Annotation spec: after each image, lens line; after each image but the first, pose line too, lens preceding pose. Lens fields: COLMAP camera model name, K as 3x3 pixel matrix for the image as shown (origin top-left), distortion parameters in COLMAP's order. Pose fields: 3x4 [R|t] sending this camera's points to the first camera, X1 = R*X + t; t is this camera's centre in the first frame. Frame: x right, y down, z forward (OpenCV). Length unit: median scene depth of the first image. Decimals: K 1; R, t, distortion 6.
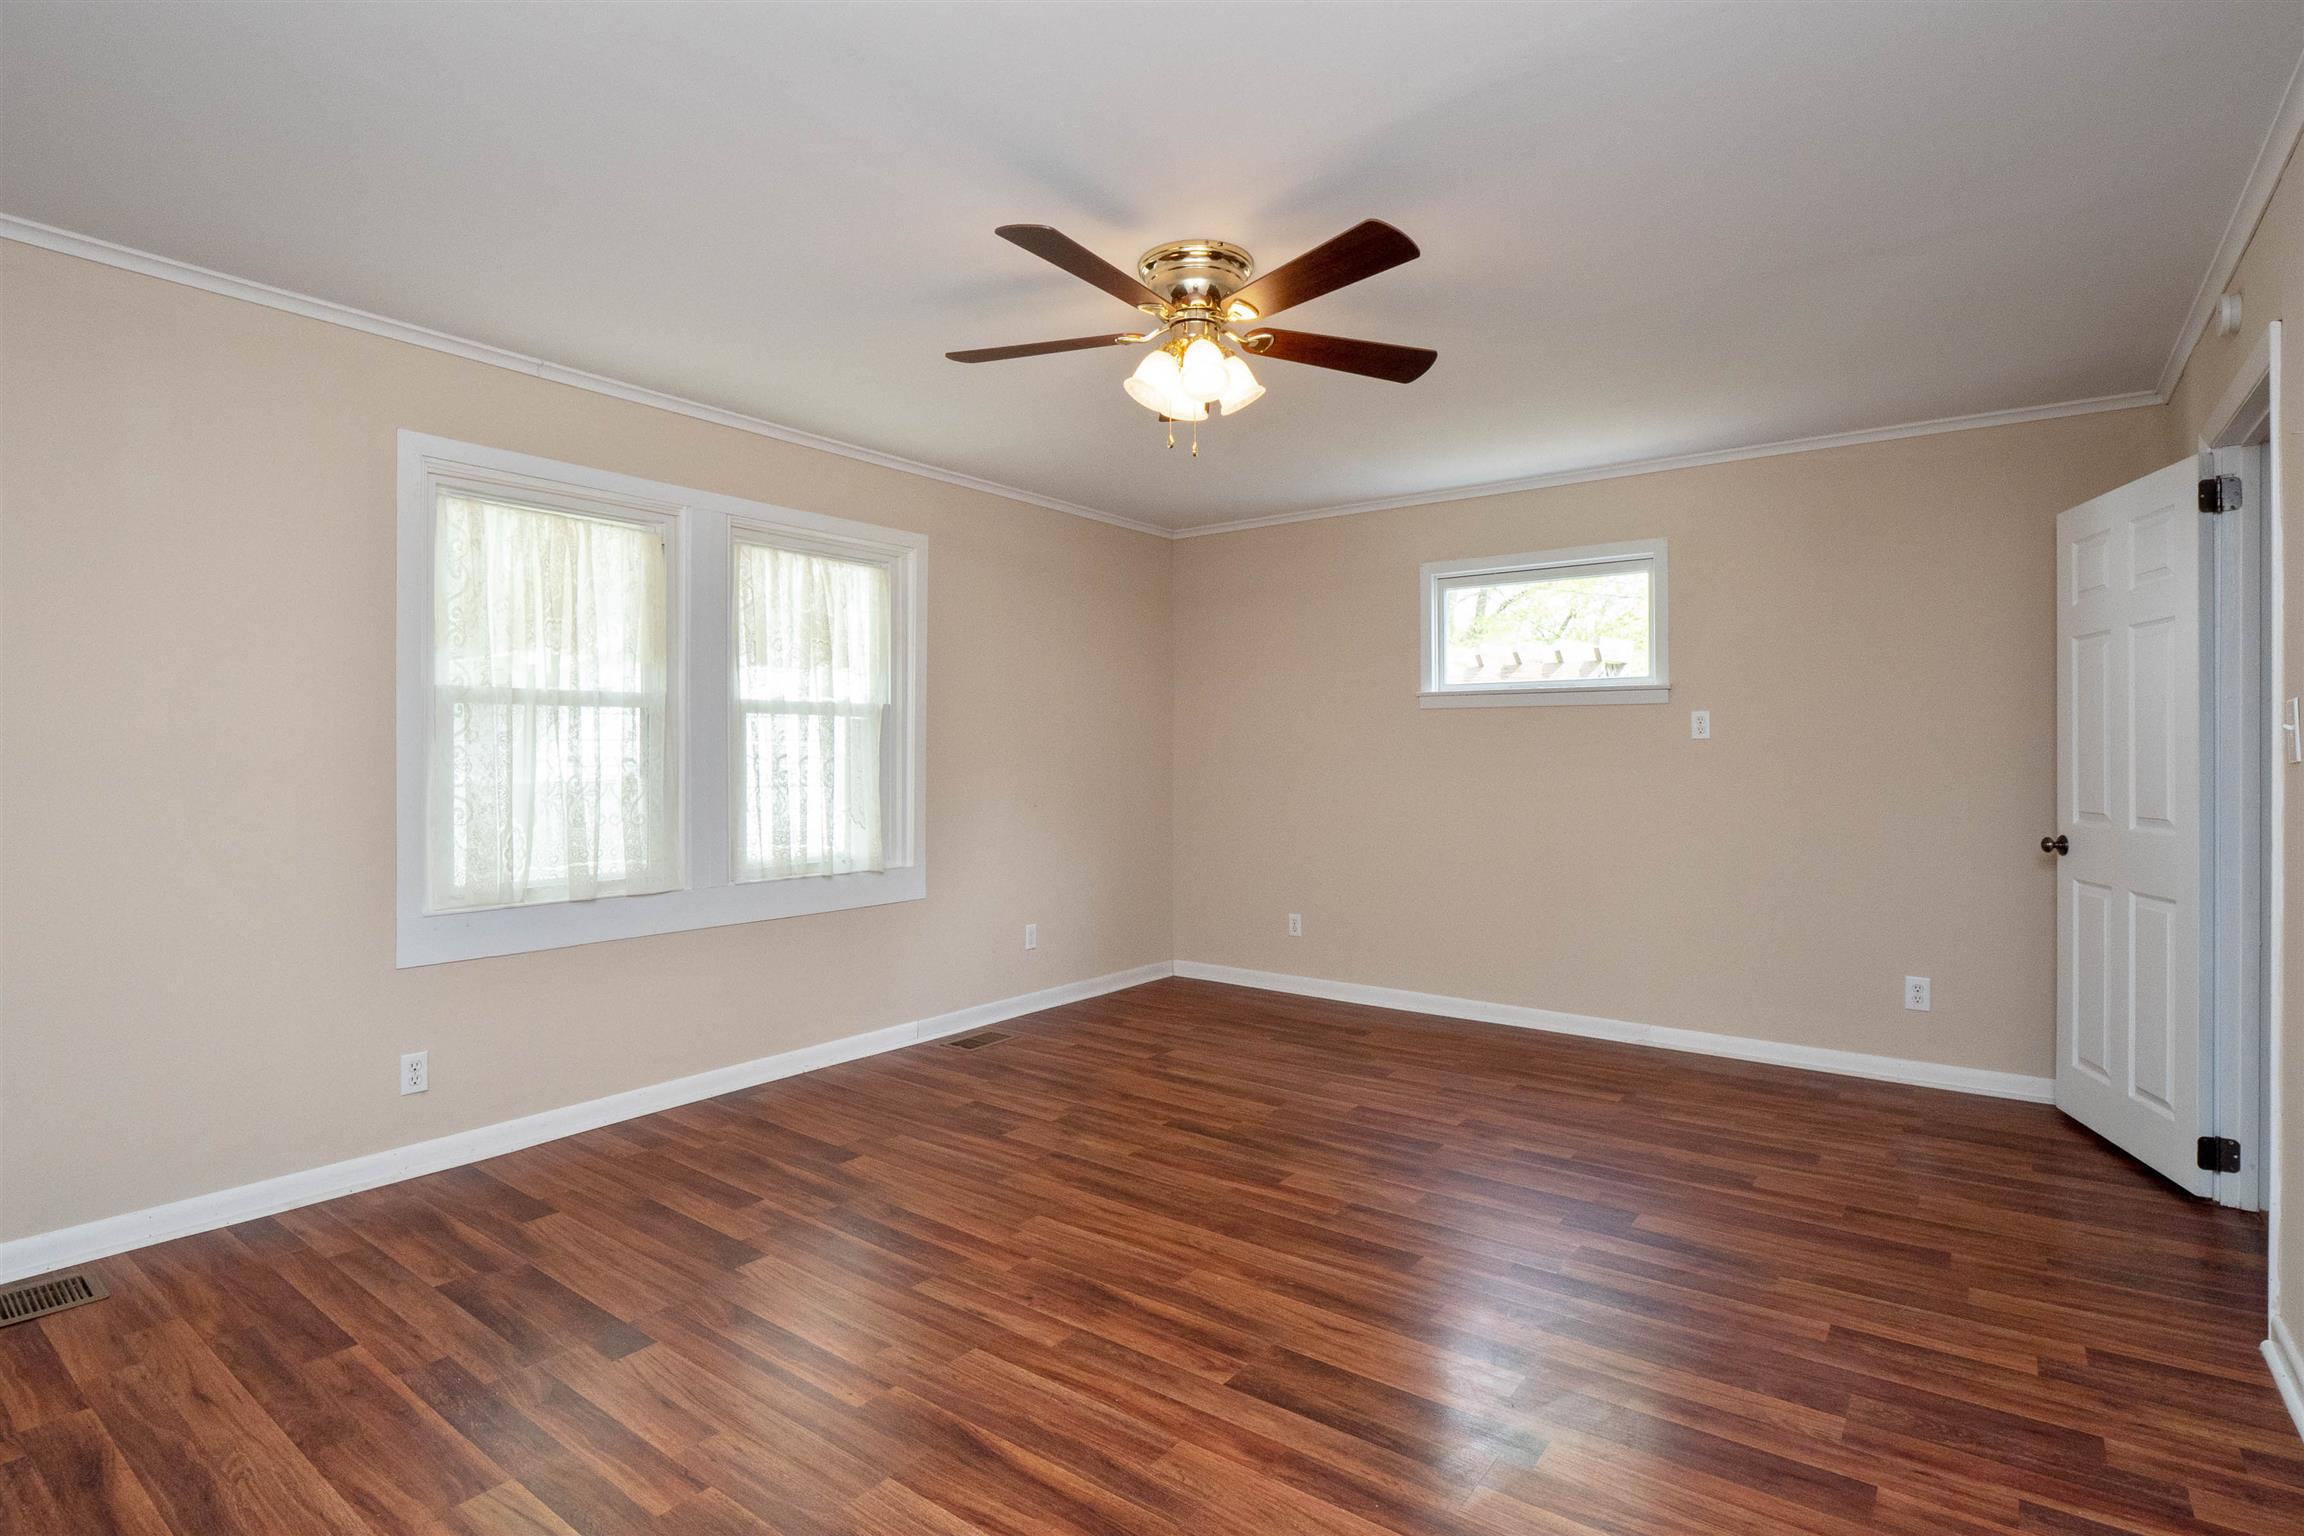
lens RADIAL K [[1146.9, 0, 1143.0], [0, 1146.9, 755.8], [0, 0, 1]] dist [-0.001124, -0.004147]
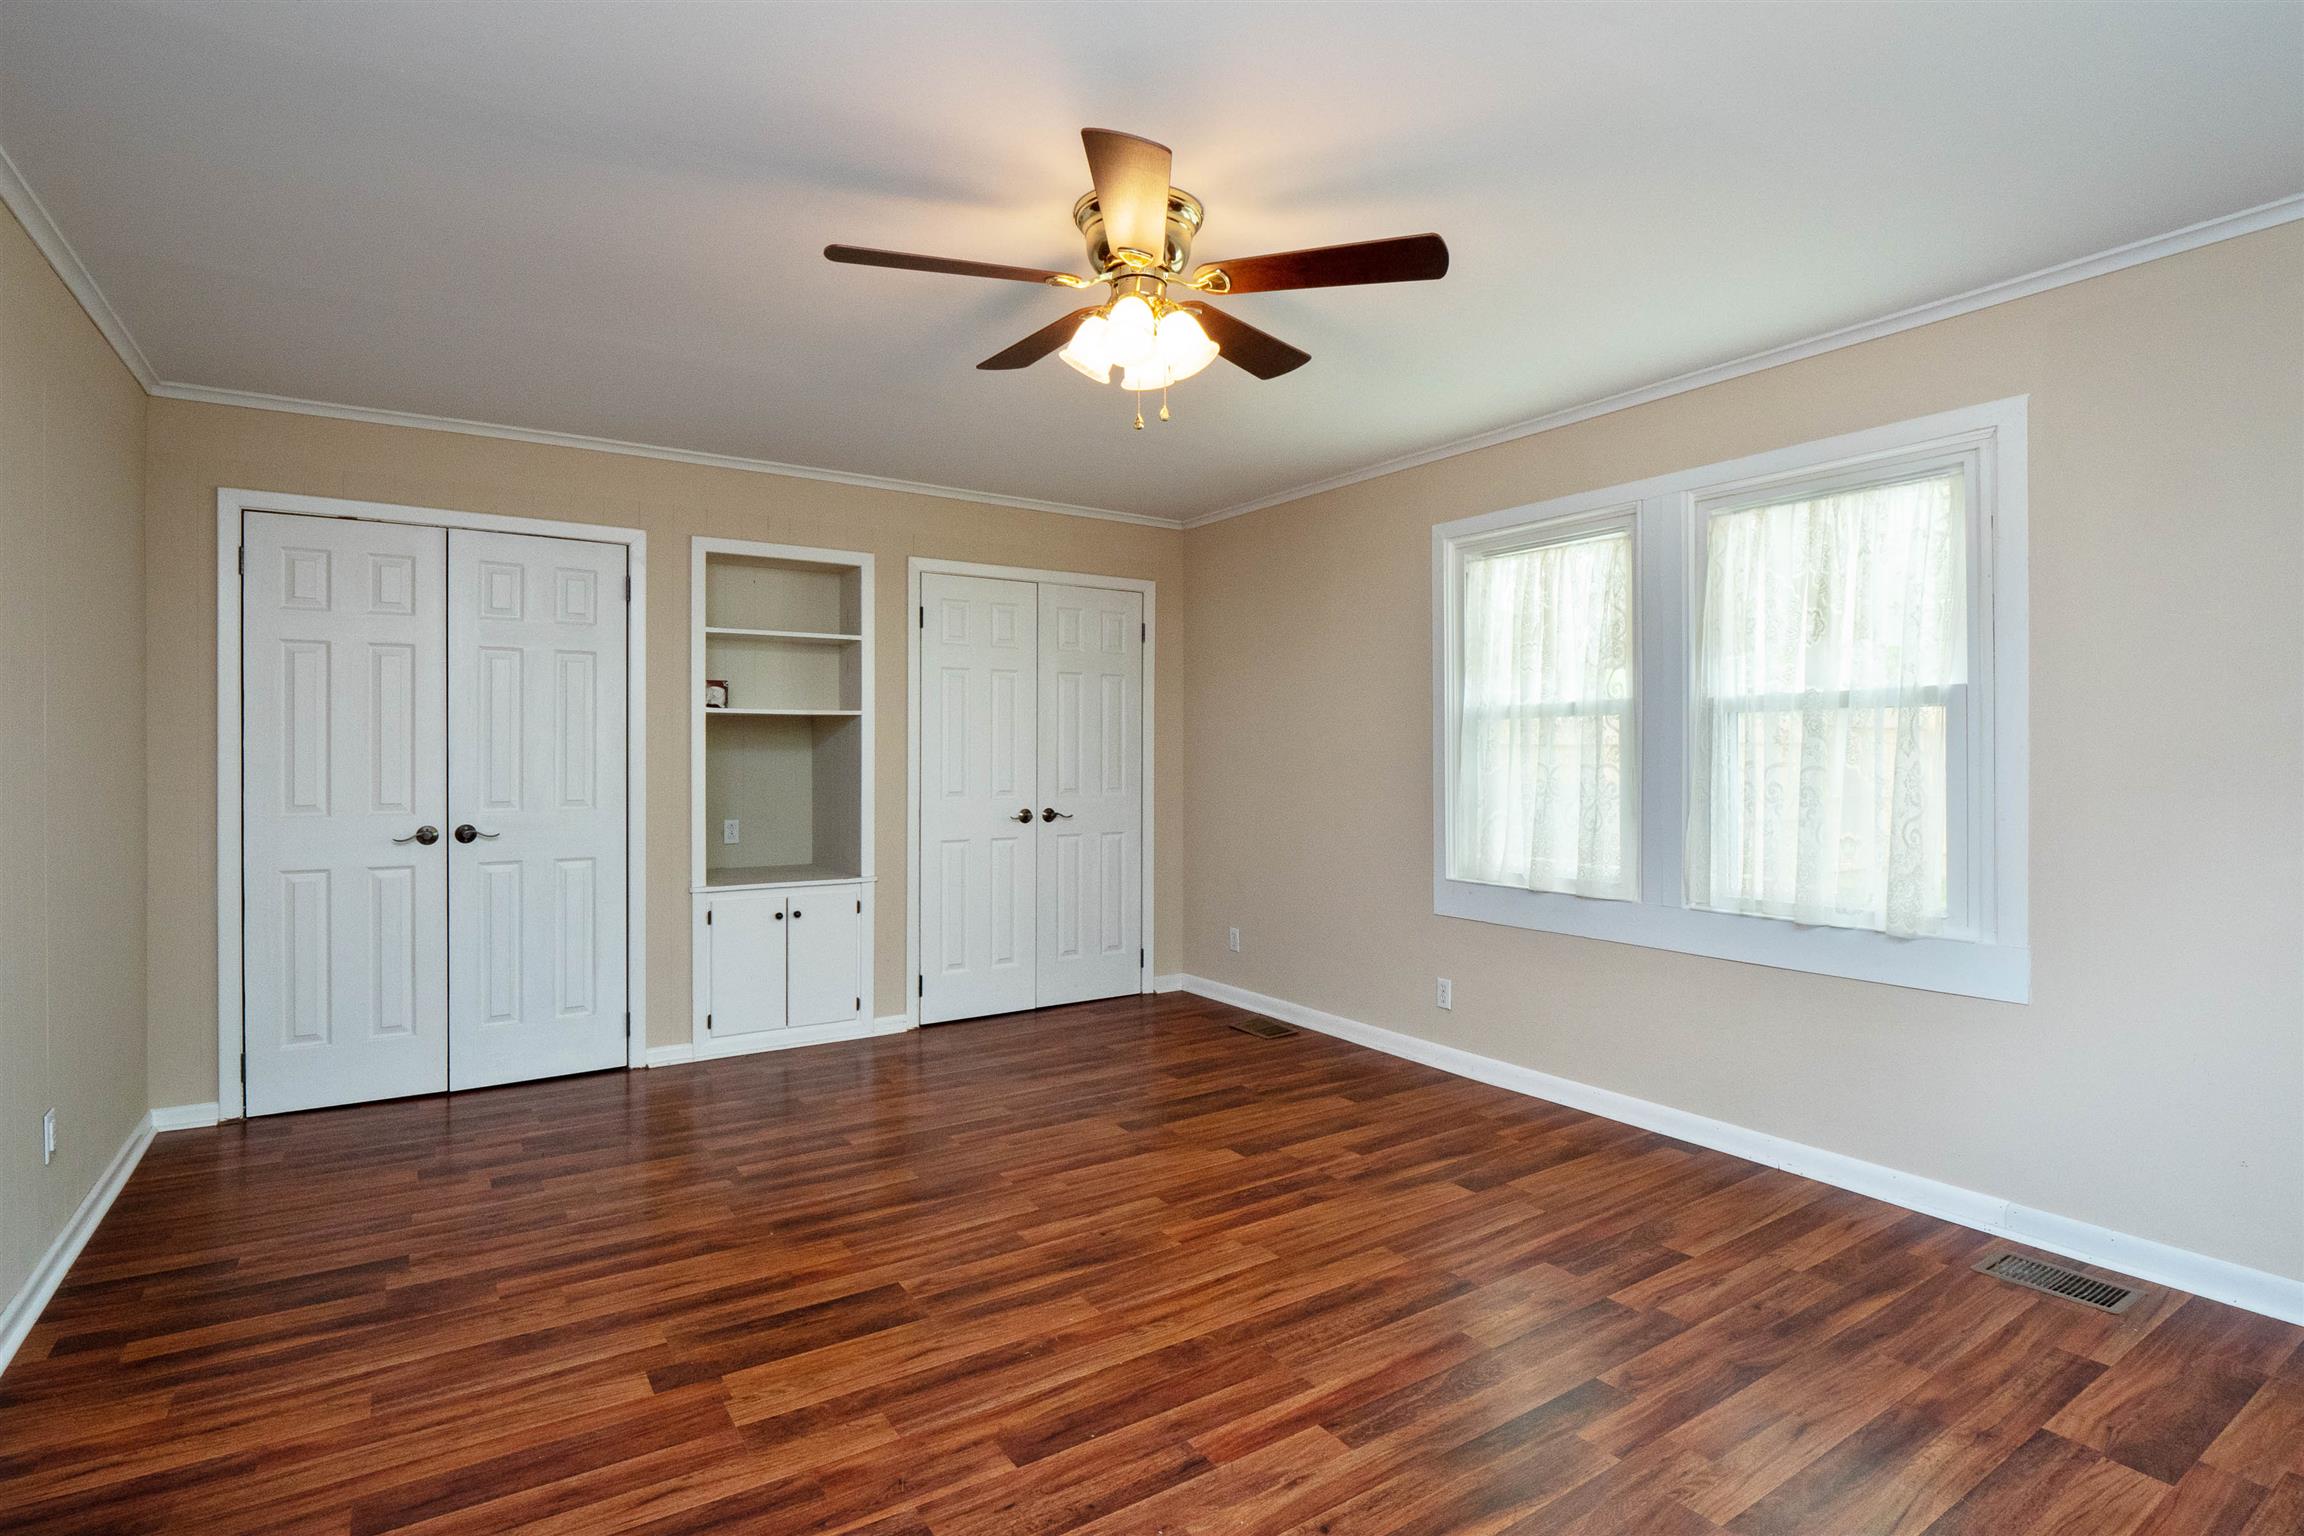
lens RADIAL K [[1146.9, 0, 1158.4], [0, 1146.9, 764.4], [0, 0, 1]] dist [-0.001124, -0.004147]
pose [[-0.336688, 0.006380, -0.941595, 0.733884], [-0.001803, 0.999971, 0.007420, -0.005224], [0.941614, 0.004196, -0.336667, 1.096346]]
